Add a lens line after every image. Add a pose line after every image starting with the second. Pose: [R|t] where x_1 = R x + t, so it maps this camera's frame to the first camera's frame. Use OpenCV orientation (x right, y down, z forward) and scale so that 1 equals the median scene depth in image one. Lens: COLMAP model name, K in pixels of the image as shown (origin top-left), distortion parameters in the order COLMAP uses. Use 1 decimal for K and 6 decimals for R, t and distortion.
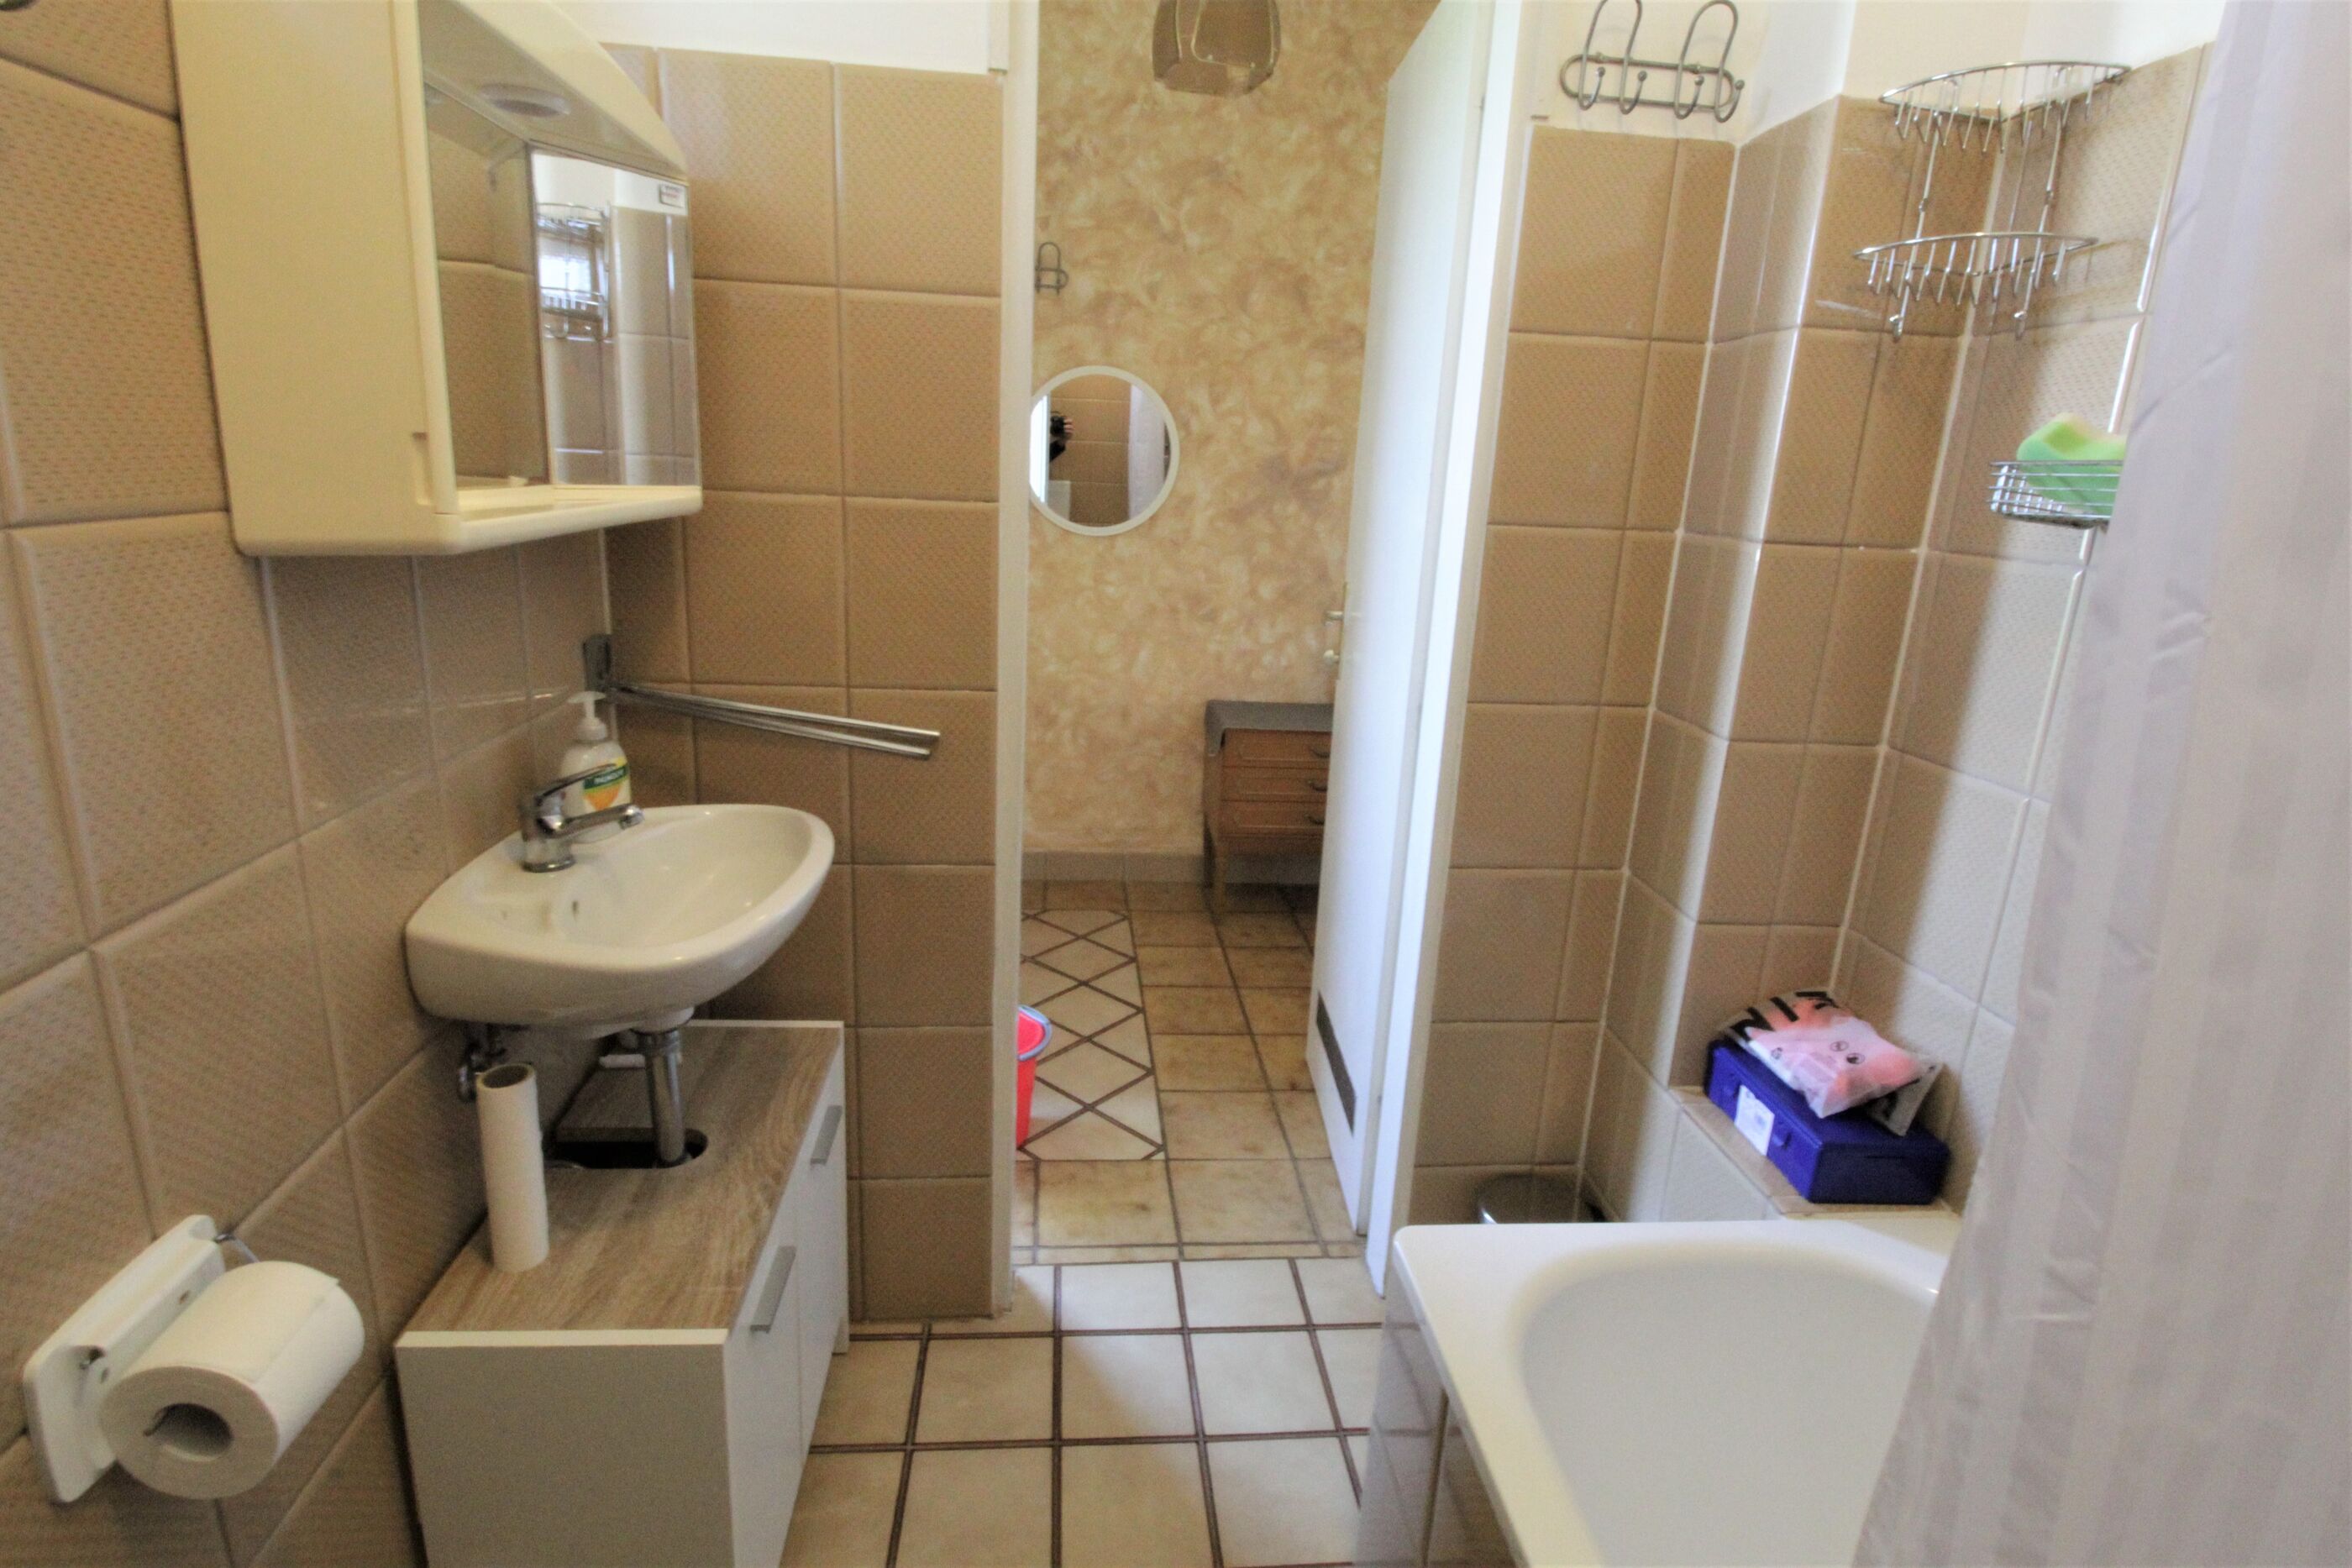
lens RADIAL K [[1139.9, 0, 1158.6], [0, 1139.9, 742.3], [0, 0, 1]] dist [0.003970, -0.014305]
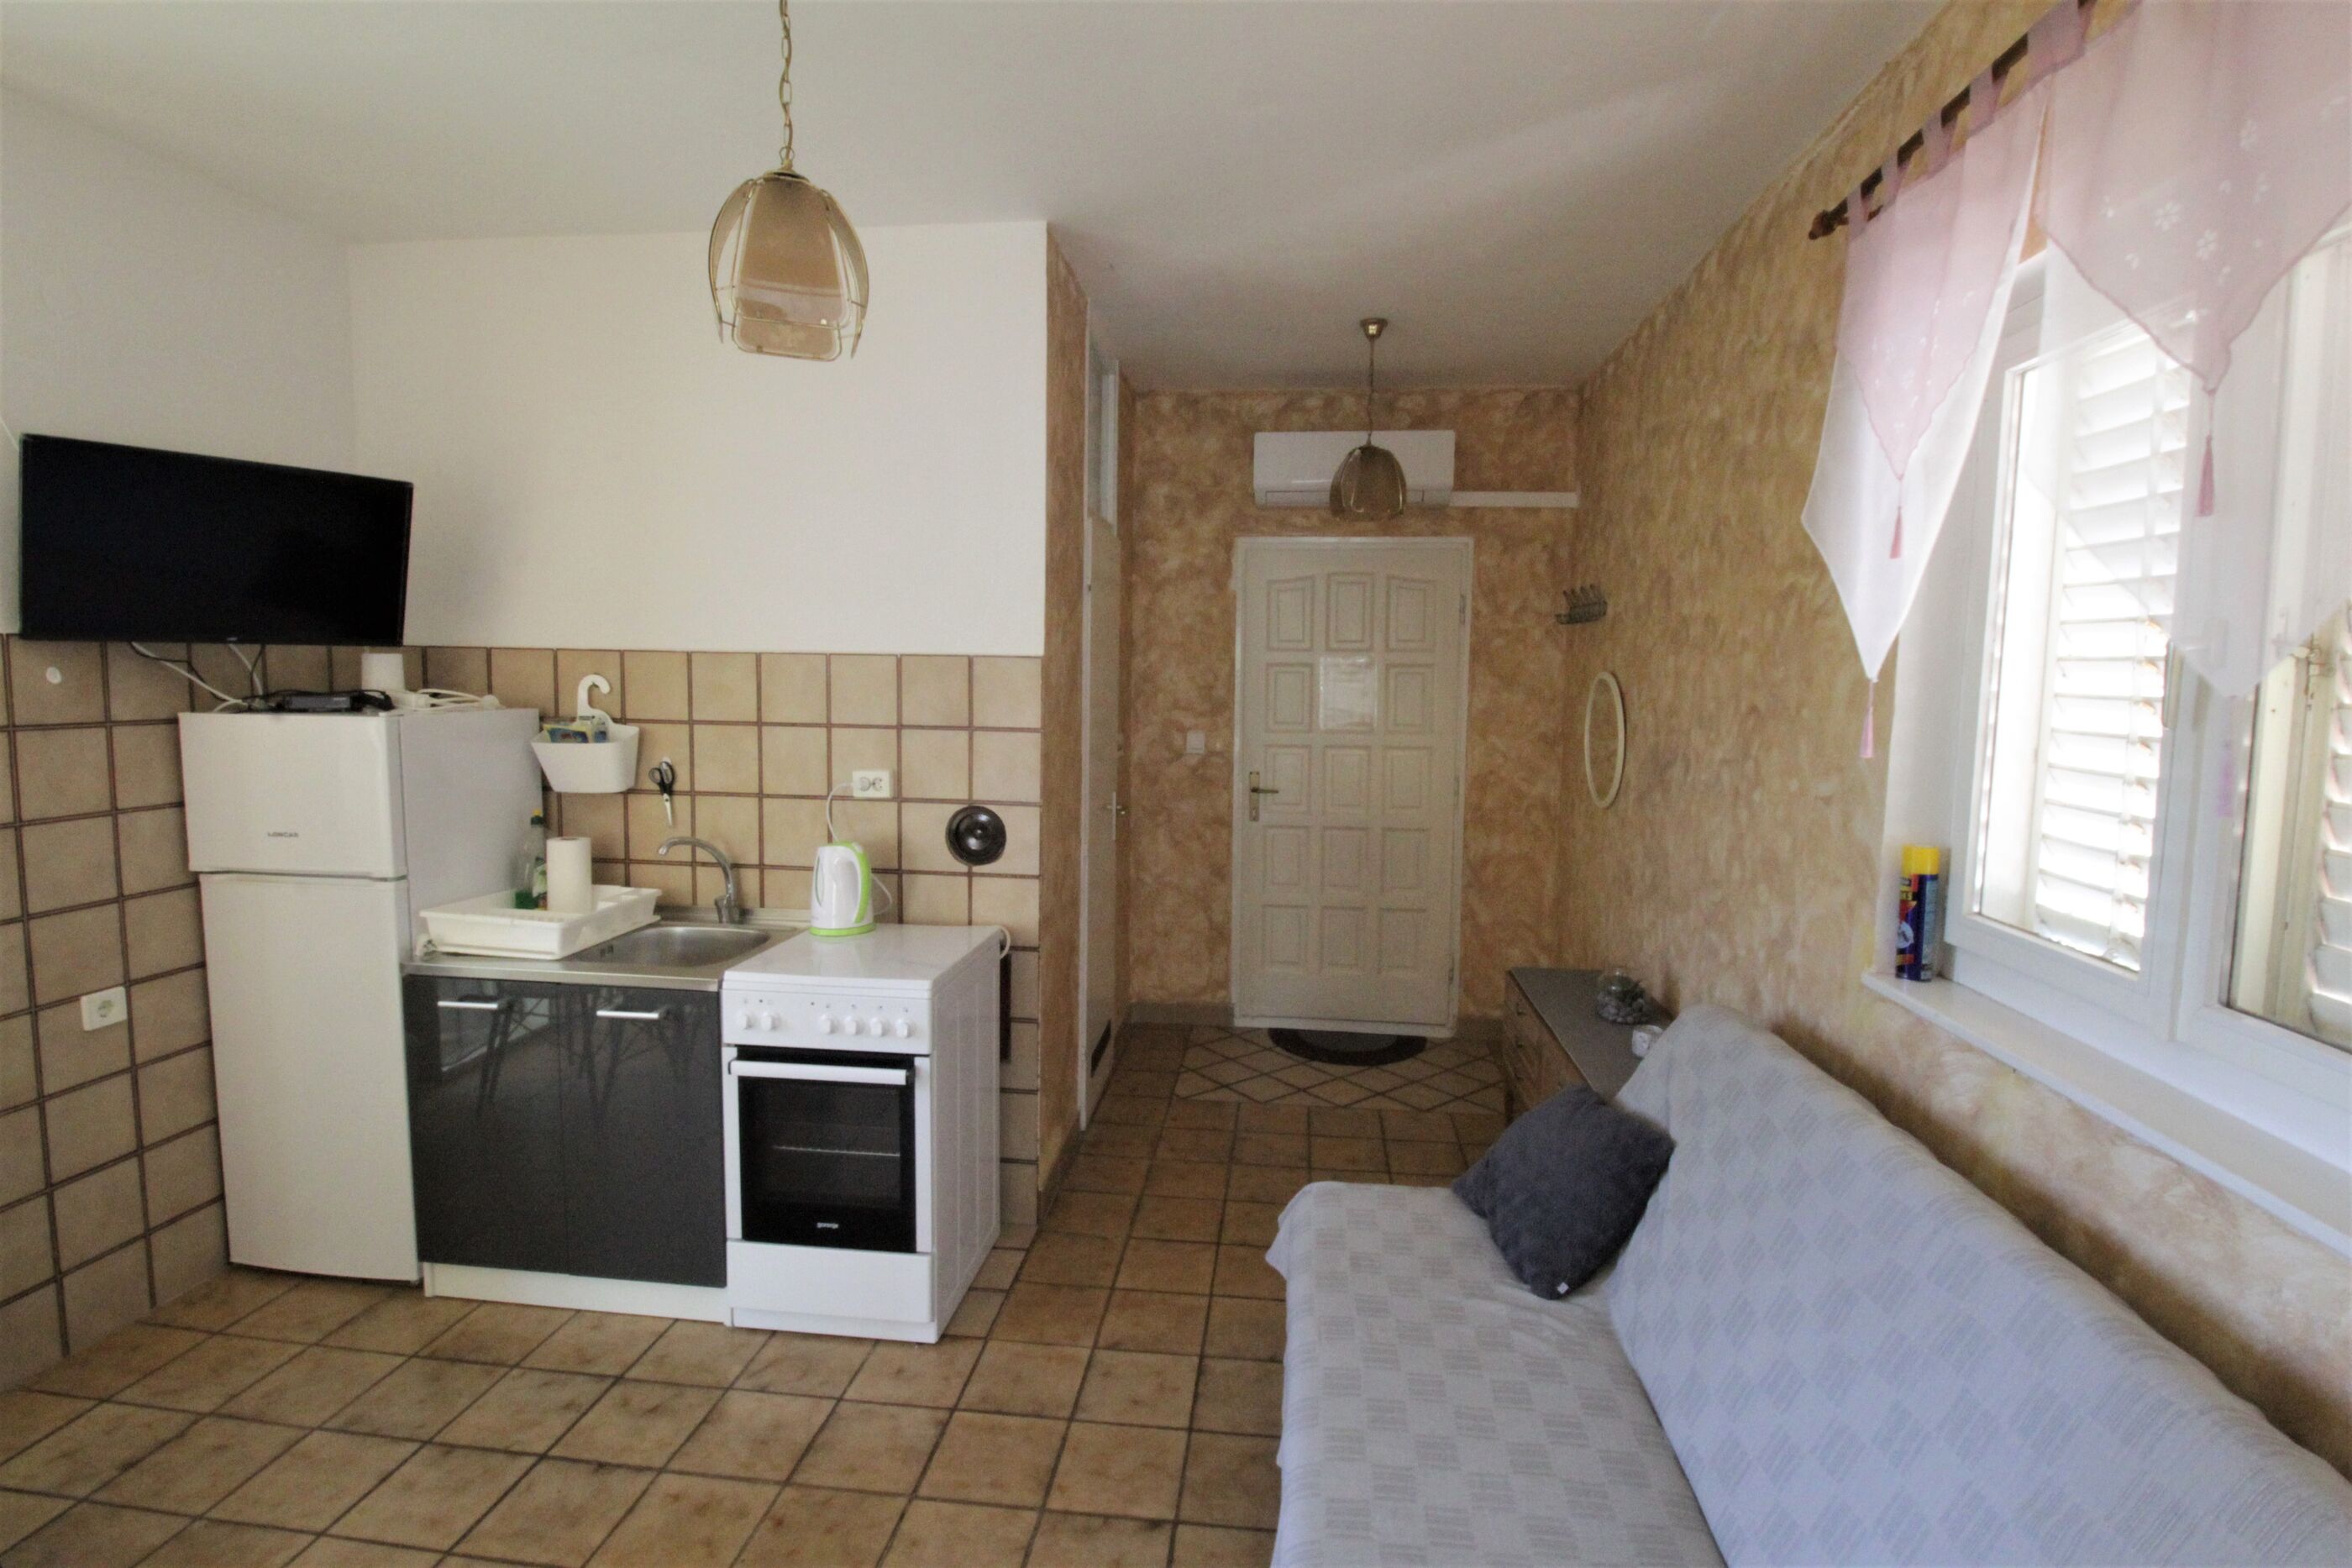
lens RADIAL K [[1139.9, 0, 1198.2], [0, 1139.9, 764.2], [0, 0, 1]] dist [0.003970, -0.014305]
pose [[-0.190501, 0.027337, -0.981306, 2.275733], [-0.261146, 0.962183, 0.077500, -0.396432], [0.946315, 0.271028, -0.176158, 1.520145]]
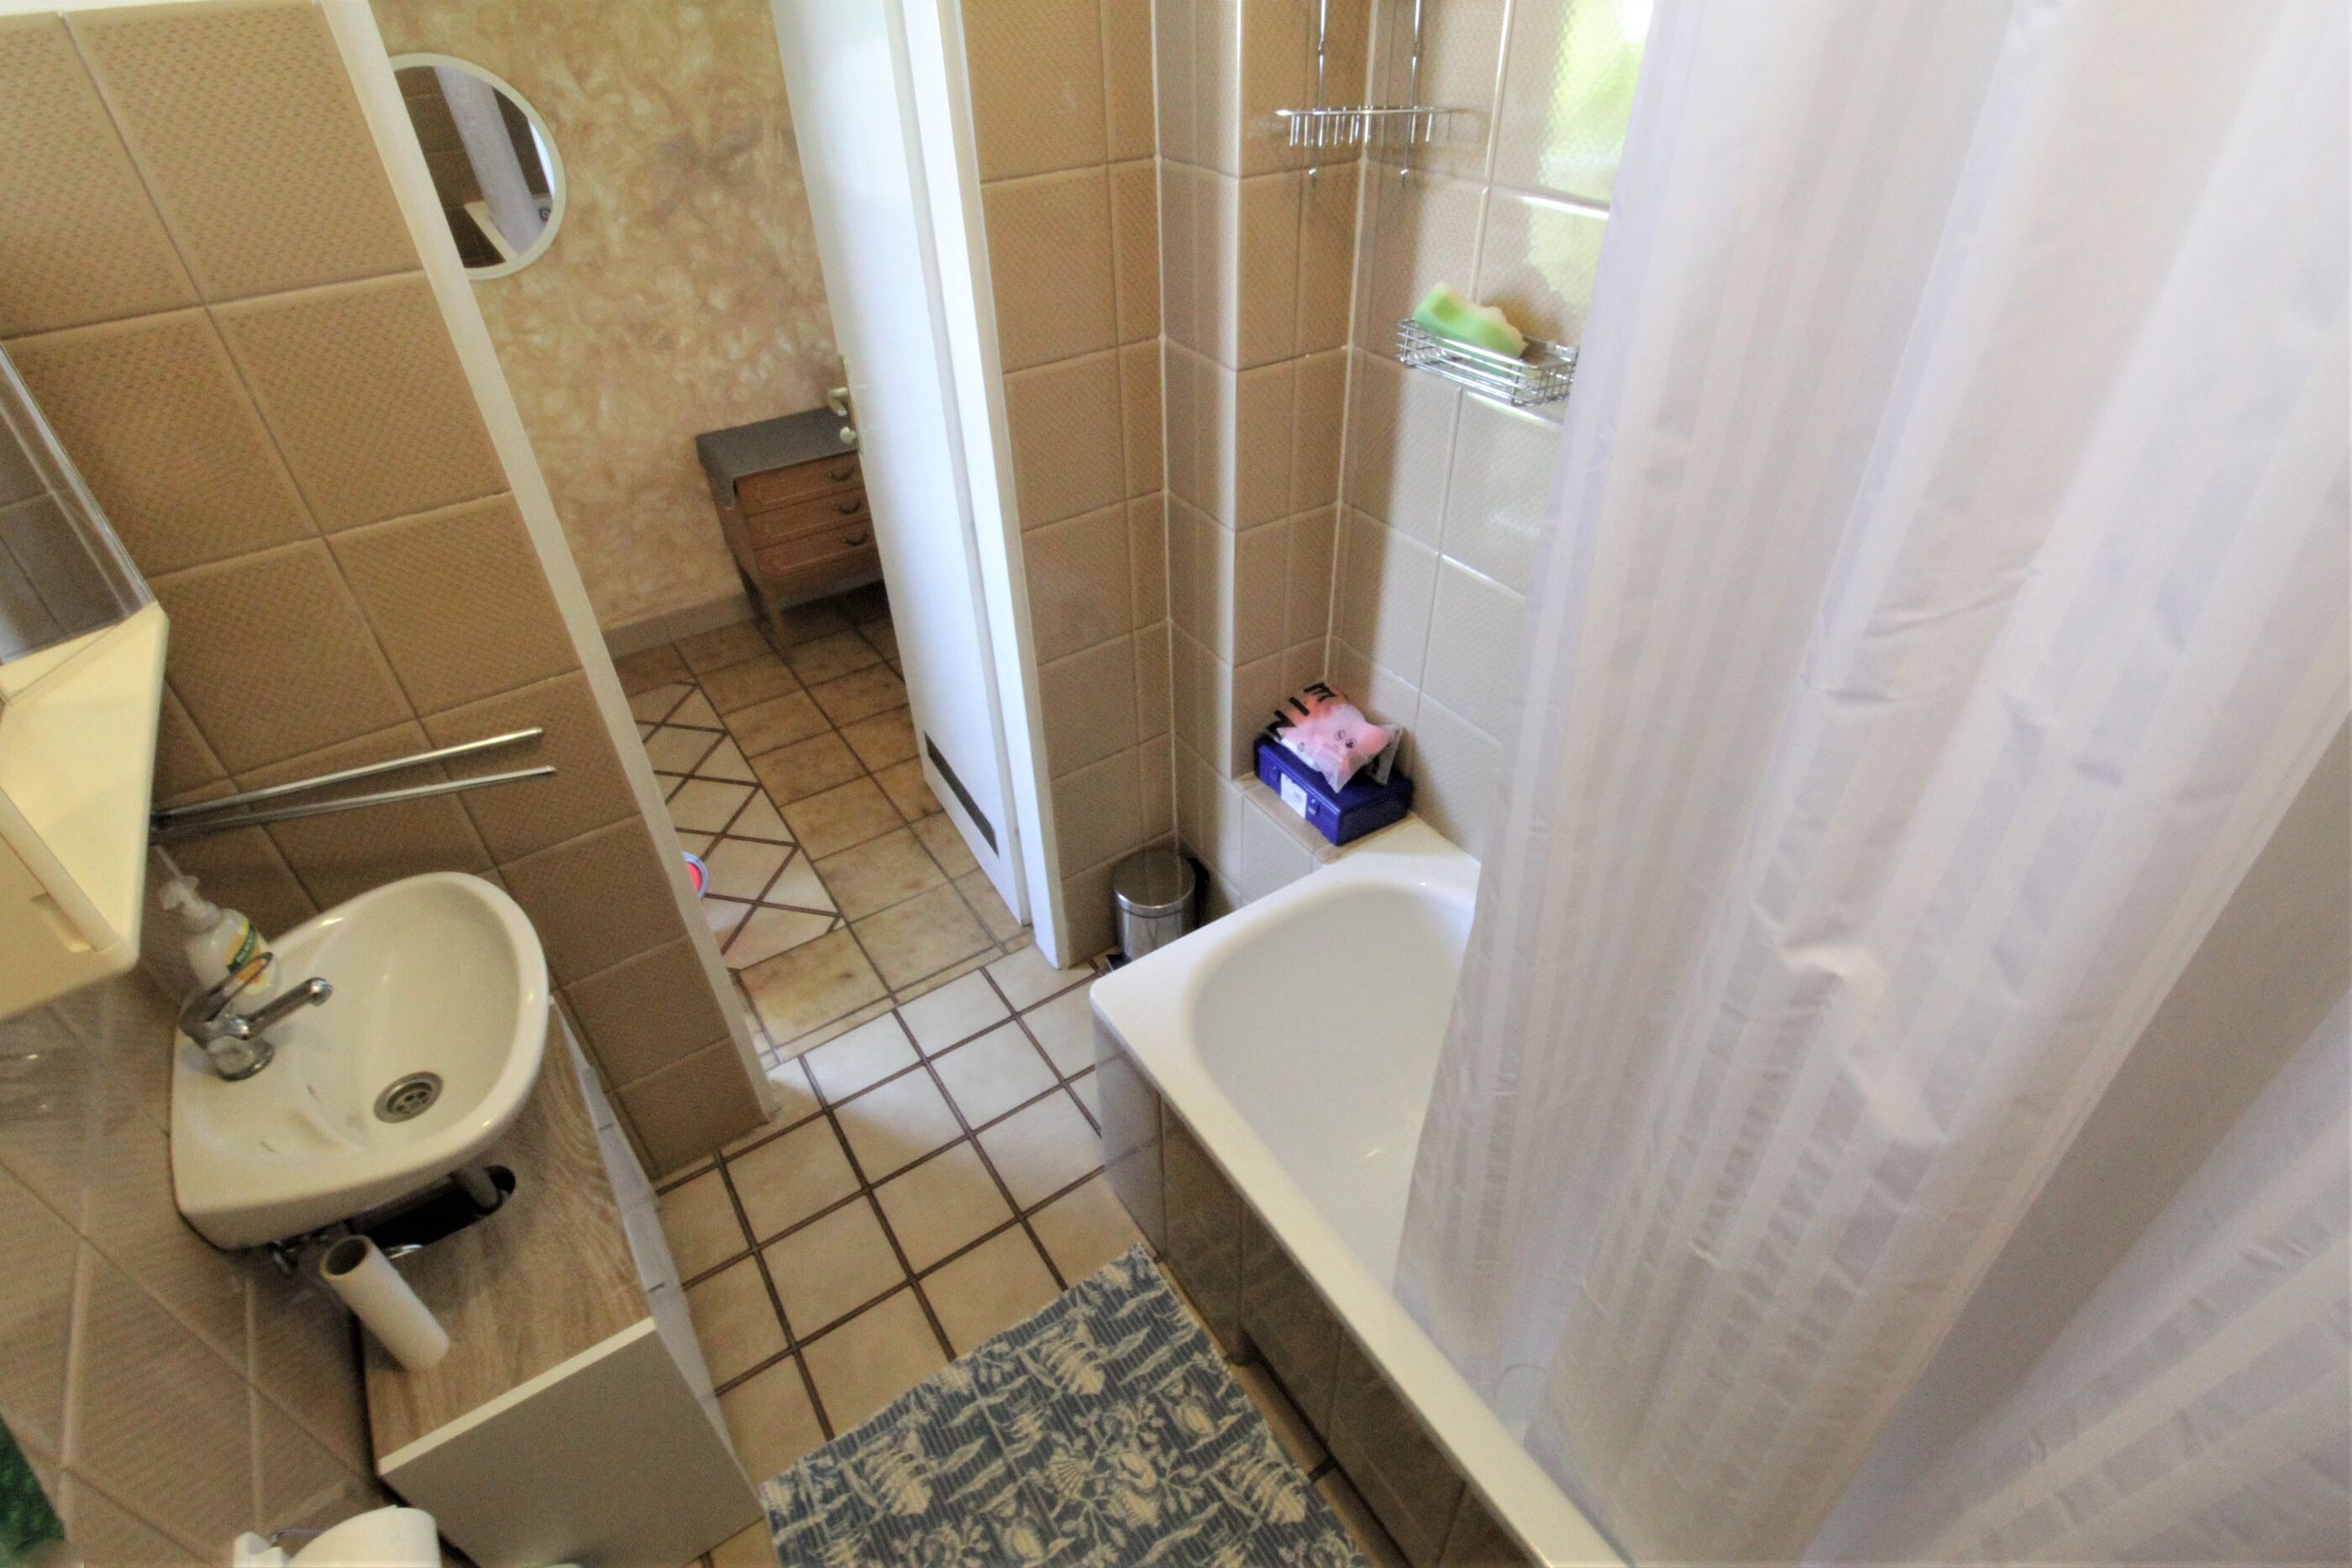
lens RADIAL K [[1139.9, 0, 1166.4], [0, 1139.9, 771.0], [0, 0, 1]] dist [0.003970, -0.014305]
pose [[0.875325, -0.347534, 0.336194, -0.055350], [0.181059, 0.880276, 0.438556, -0.267906], [-0.448357, -0.323008, 0.833452, -0.061132]]
